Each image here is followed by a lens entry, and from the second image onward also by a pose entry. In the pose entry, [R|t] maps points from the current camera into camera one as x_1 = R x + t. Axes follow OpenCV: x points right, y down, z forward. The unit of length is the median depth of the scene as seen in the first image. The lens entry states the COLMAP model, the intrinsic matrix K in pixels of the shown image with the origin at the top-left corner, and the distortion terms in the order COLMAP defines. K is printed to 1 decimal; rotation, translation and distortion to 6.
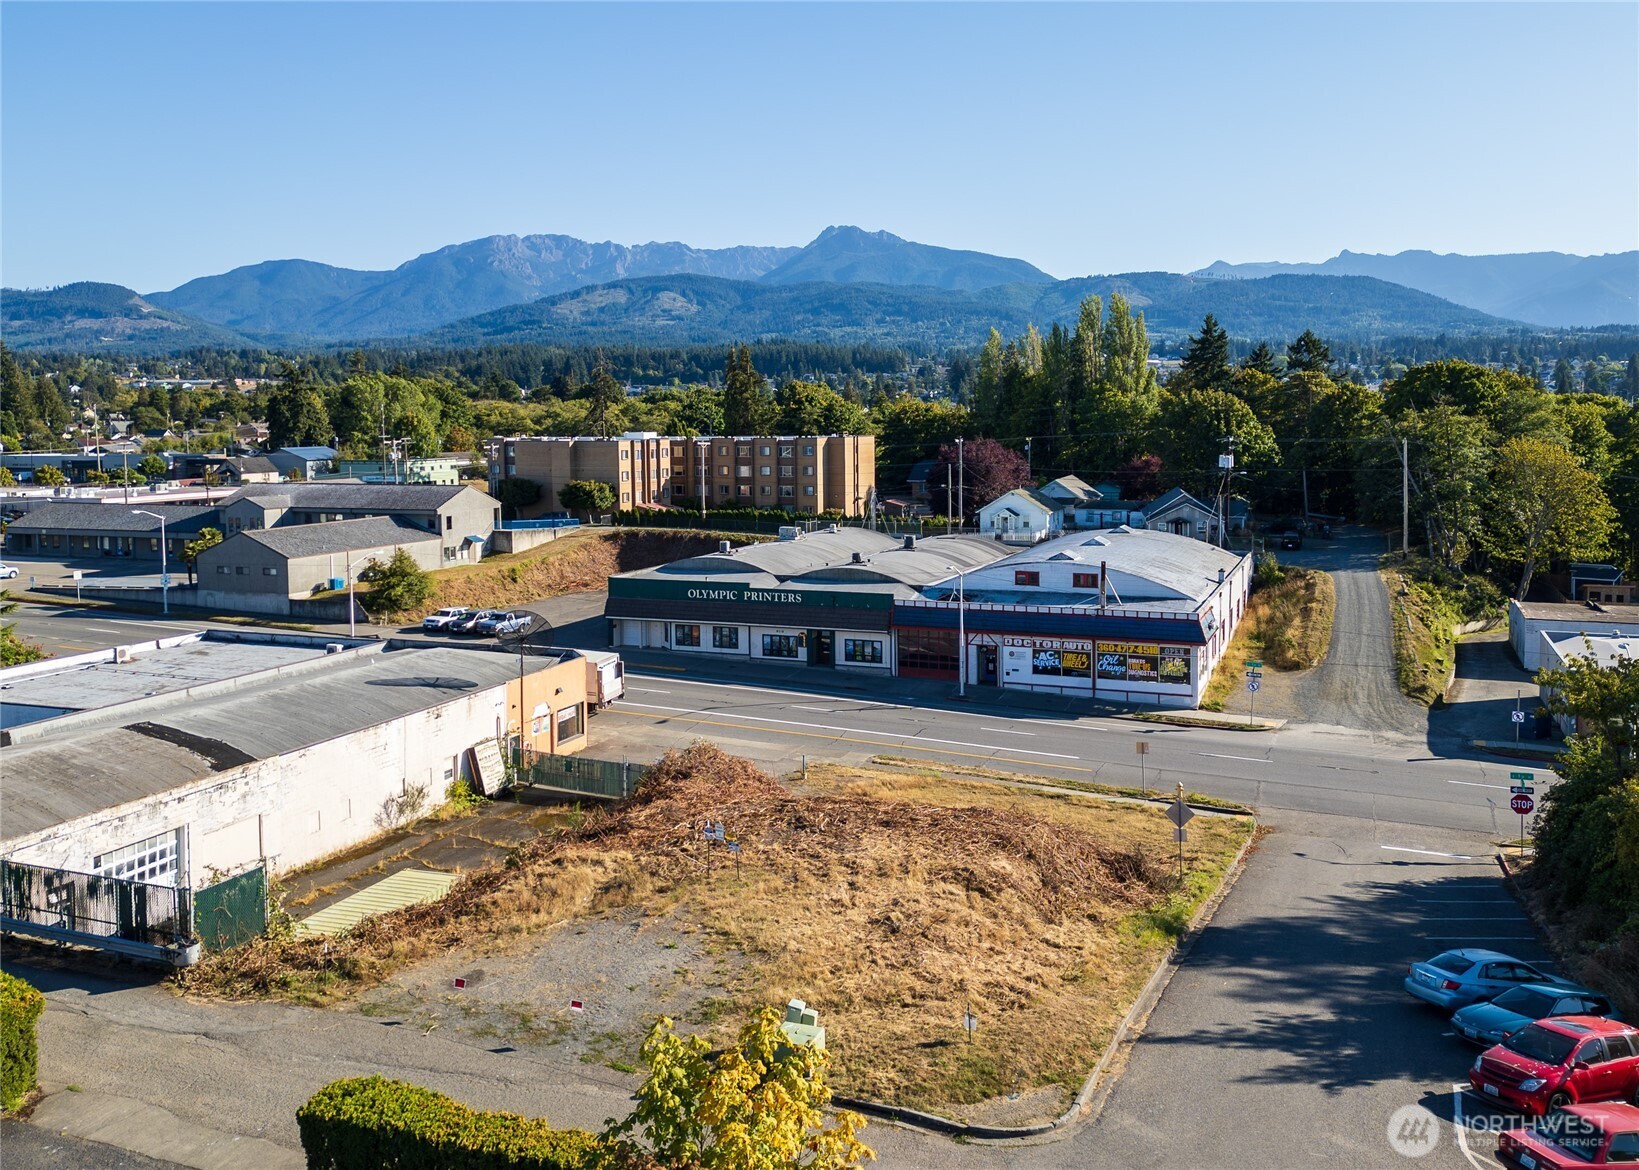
lens RADIAL K [[1475.5, 0, 780.4], [0, 1475.5, 522.6], [0, 0, 1]] dist [0.124022, -0.204607]
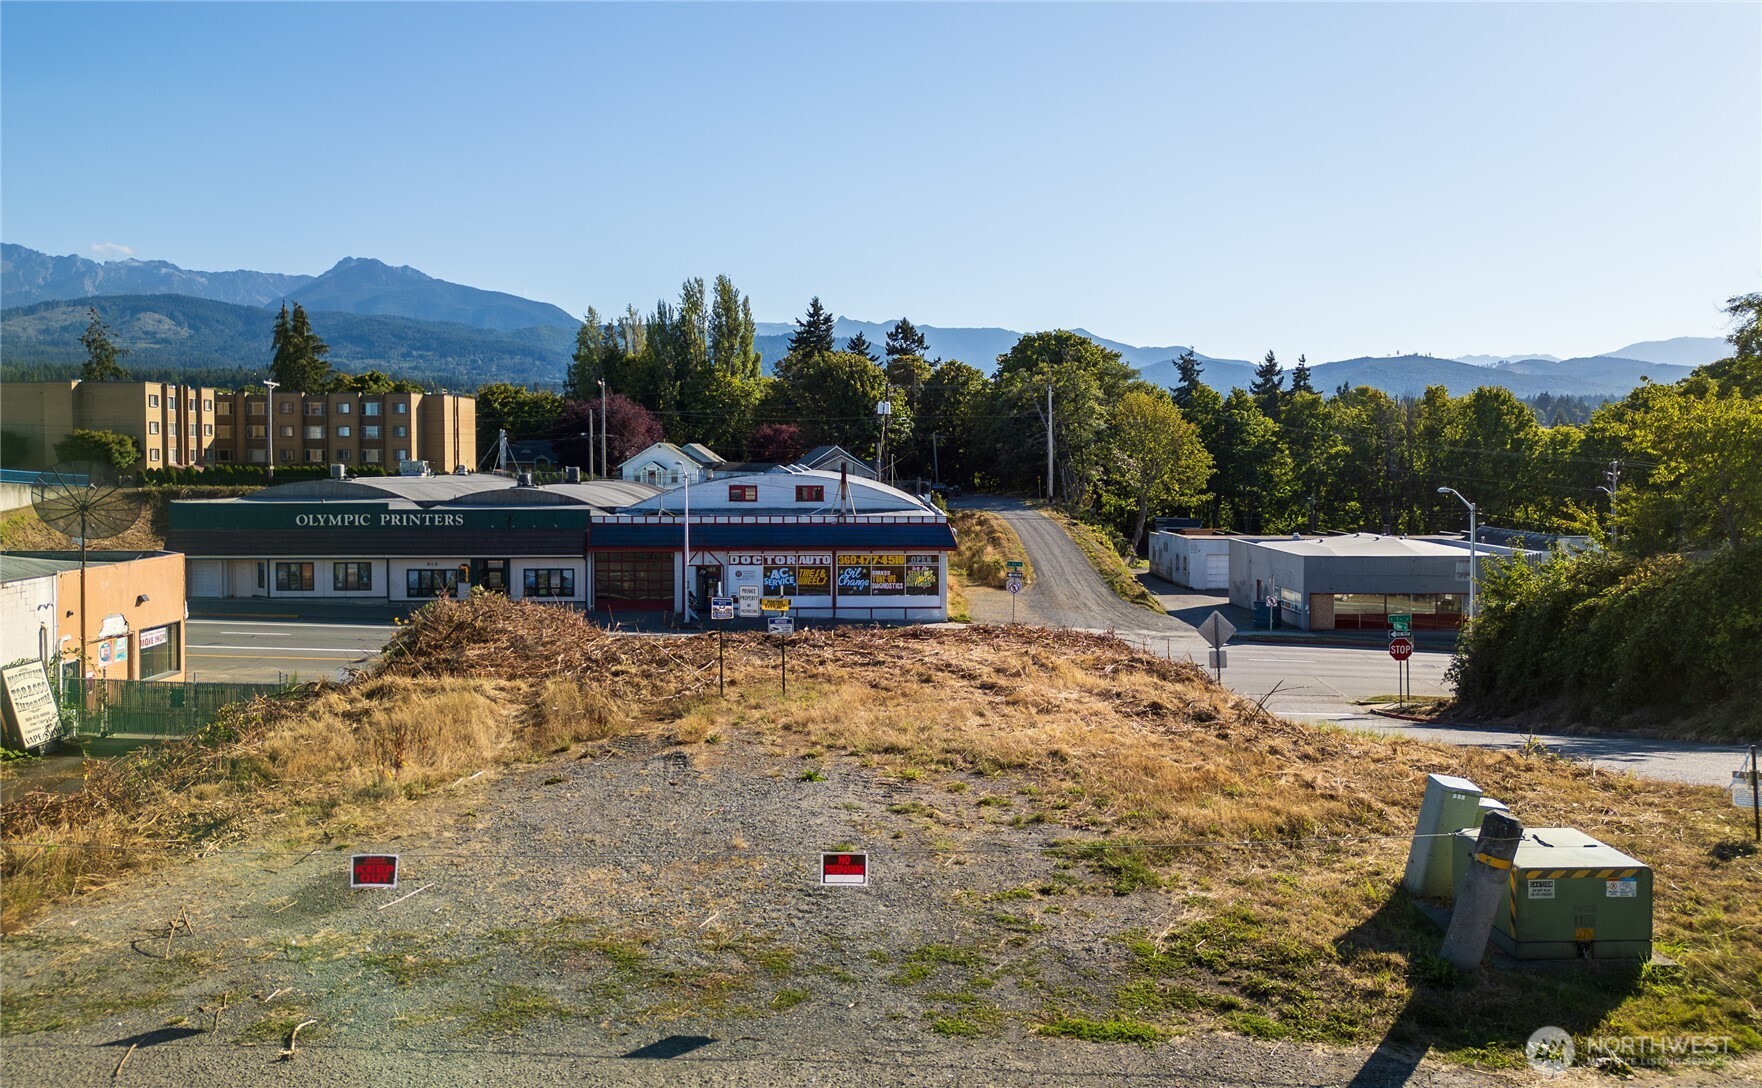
lens RADIAL K [[1368.9, 0, 960.2], [0, 1368.9, 494.3], [0, 0, 1]] dist [0.085973, -0.099314]
pose [[0.898053, 0.000444, 0.439887, -0.057982], [0.022446, 0.998651, -0.046831, 0.062770], [-0.439315, 0.051931, 0.896831, 0.176300]]
